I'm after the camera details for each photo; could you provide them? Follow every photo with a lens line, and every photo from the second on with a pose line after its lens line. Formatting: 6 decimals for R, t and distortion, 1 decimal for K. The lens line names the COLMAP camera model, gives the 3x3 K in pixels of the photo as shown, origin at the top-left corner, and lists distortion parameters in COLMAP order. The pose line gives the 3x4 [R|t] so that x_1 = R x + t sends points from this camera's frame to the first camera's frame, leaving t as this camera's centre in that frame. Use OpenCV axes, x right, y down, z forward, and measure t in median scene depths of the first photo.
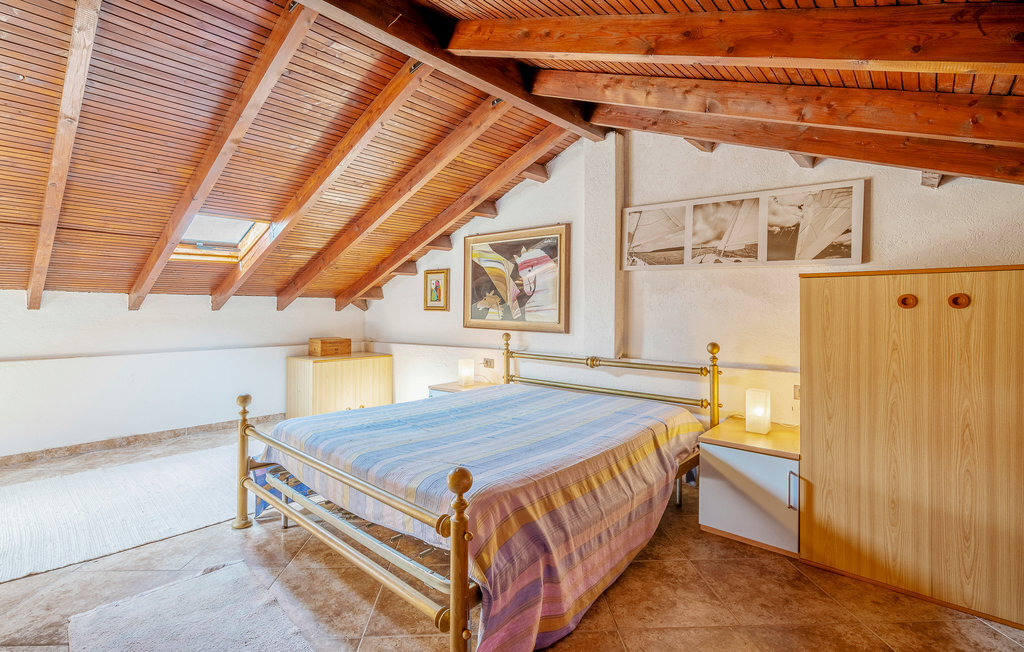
lens RADIAL K [[459.3, 0, 511.8], [0, 459.3, 299.5], [0, 0, 1]] dist [-0.002022, 0.000140]
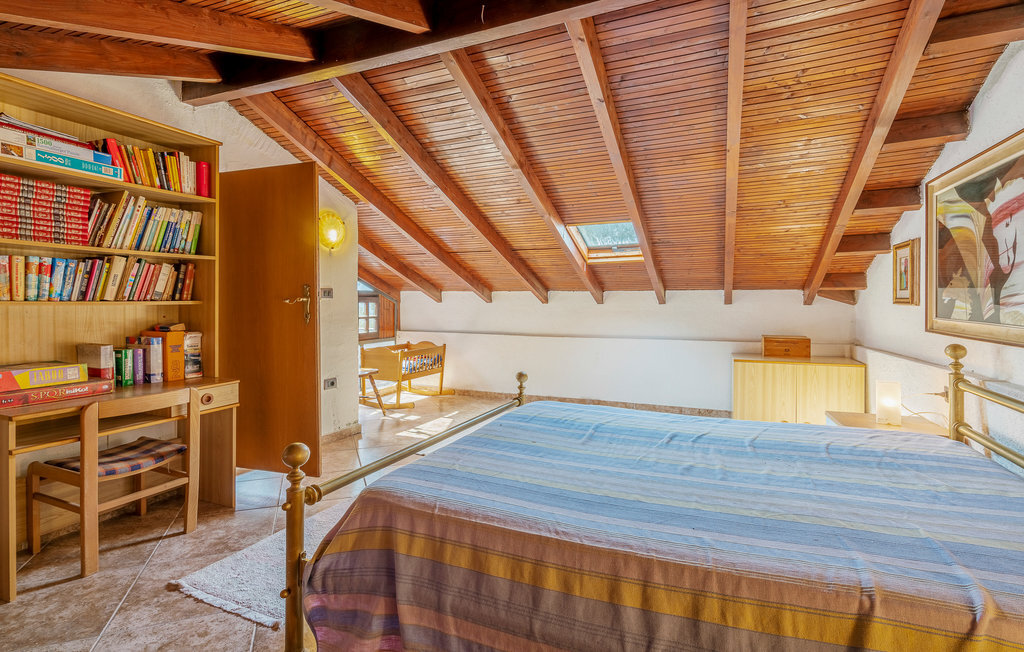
lens RADIAL K [[459.3, 0, 511.8], [0, 459.3, 299.5], [0, 0, 1]] dist [-0.002022, 0.000140]
pose [[0.361858, -0.011009, -0.932168, 0.284300], [0.021542, 0.999762, -0.003445, 0.008864], [0.931984, -0.018834, 0.362009, 0.281775]]
